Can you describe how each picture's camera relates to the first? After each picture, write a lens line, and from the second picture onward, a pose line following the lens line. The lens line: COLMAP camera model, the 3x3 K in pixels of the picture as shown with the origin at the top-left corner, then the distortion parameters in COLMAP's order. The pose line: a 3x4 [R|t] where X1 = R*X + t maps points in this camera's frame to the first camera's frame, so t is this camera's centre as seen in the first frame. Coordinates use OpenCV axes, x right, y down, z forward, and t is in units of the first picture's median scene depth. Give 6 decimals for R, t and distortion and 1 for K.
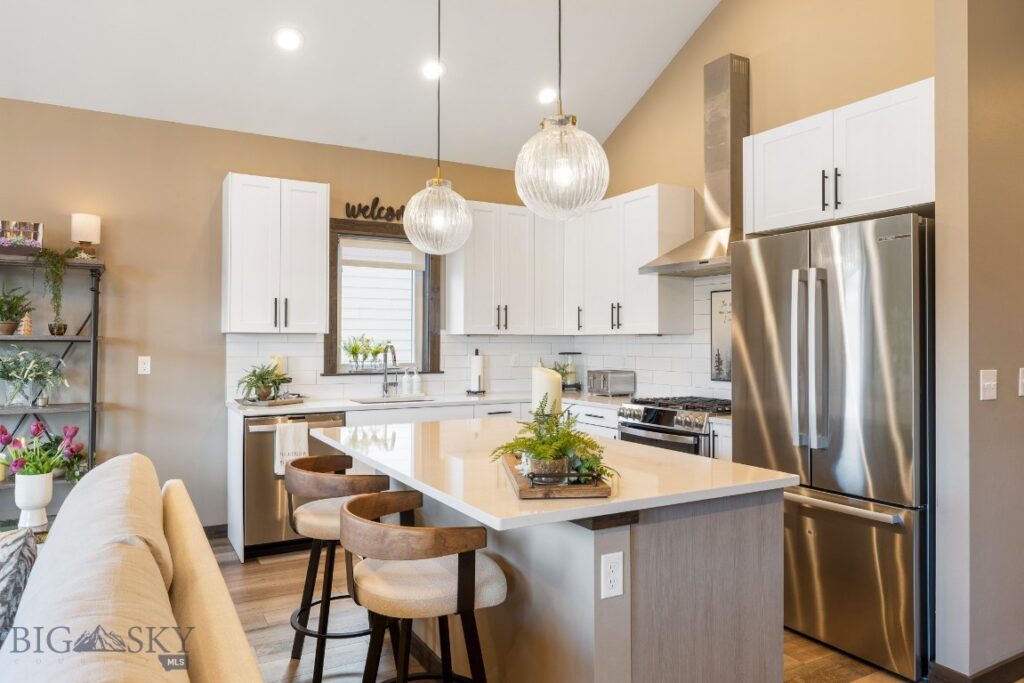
lens RADIAL K [[678.8, 0, 511.6], [0, 678.8, 337.4], [0, 0, 1]] dist [-0.006242, -0.000708]
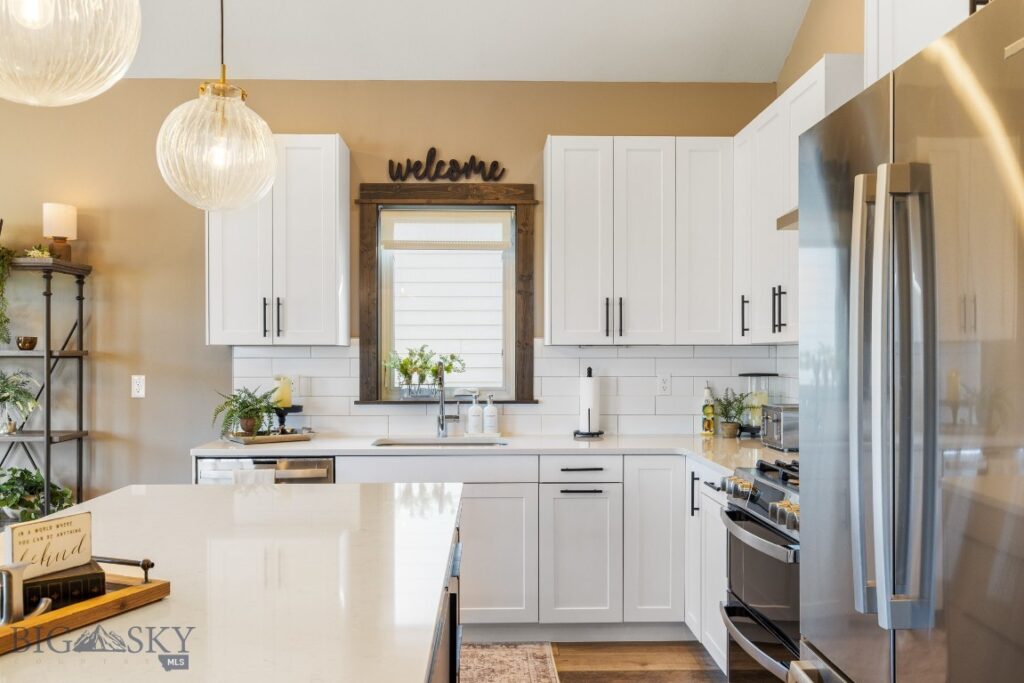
lens RADIAL K [[863.5, 0, 511.1], [0, 863.5, 365.0], [0, 0, 1]] dist [0.036241, -0.010621]
pose [[0.877331, 0.003275, -0.479874, 0.330386], [0.006386, 0.999808, 0.018500, -0.000747], [0.479842, -0.019295, 0.877142, 0.290298]]
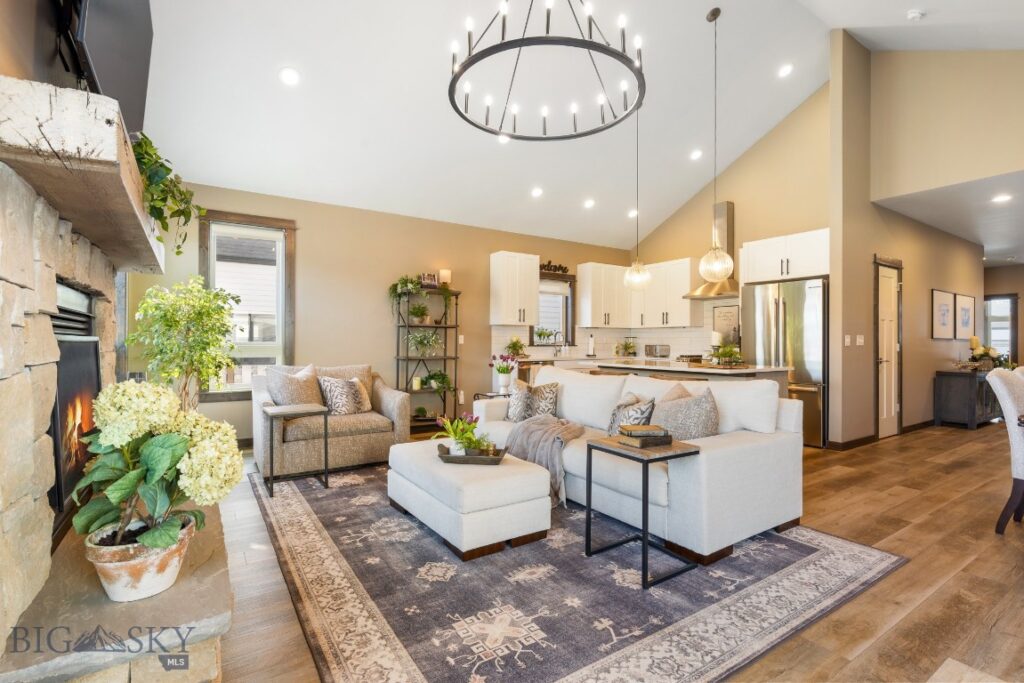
lens RADIAL K [[476.2, 0, 514.6], [0, 476.2, 339.9], [0, 0, 1]] dist [0.008278, -0.000894]
pose [[0.997429, 0.001434, 0.071653, -0.458960], [-0.001475, 0.999999, 0.000524, 0.039205], [-0.071652, -0.000628, 0.997429, -0.493653]]
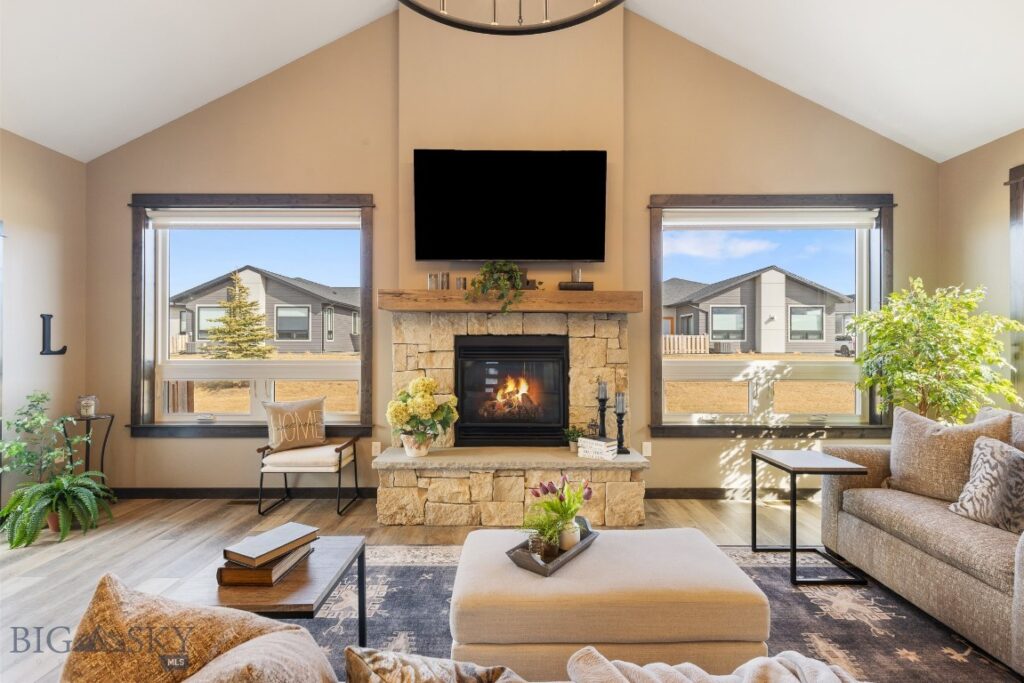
lens RADIAL K [[461.1, 0, 510.8], [0, 461.1, 339.1], [0, 0, 1]] dist [0.009349, -0.001494]
pose [[-0.495733, -0.010551, -0.868411, -0.092385], [0.002230, 0.999907, -0.013422, 0.014403], [0.868472, -0.008590, -0.495663, 0.308954]]
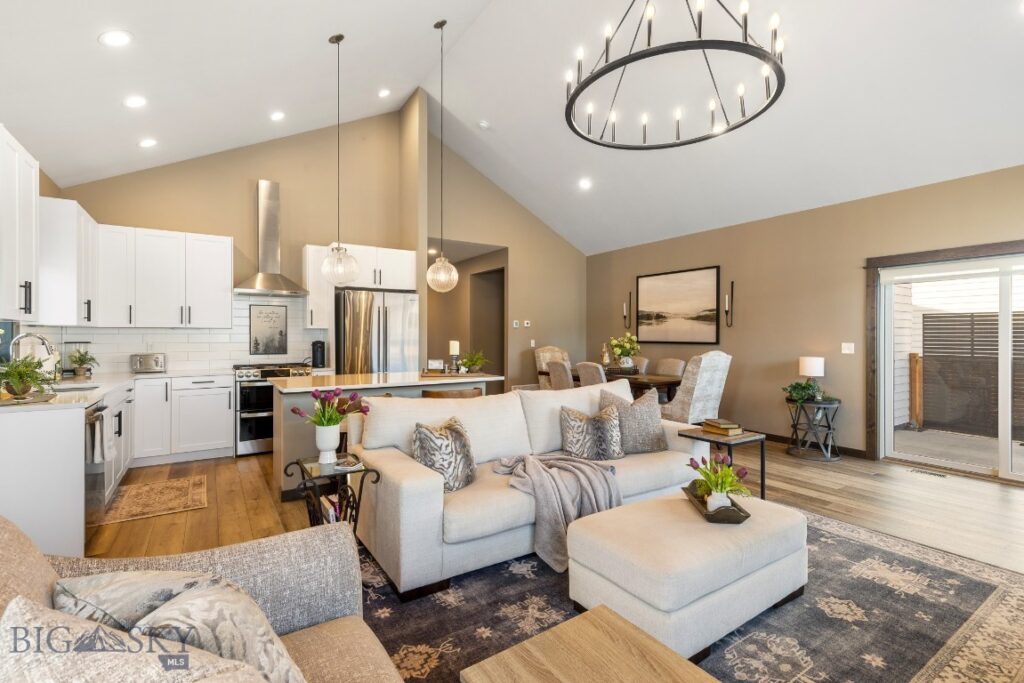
lens RADIAL K [[461.1, 0, 509.3], [0, 461.1, 341.1], [0, 0, 1]] dist [0.009349, -0.001494]
pose [[-0.057958, -0.012764, 0.998237, -0.957193], [-0.005409, 0.999908, 0.012471, 0.008896], [-0.998304, -0.004676, -0.058022, 0.390890]]
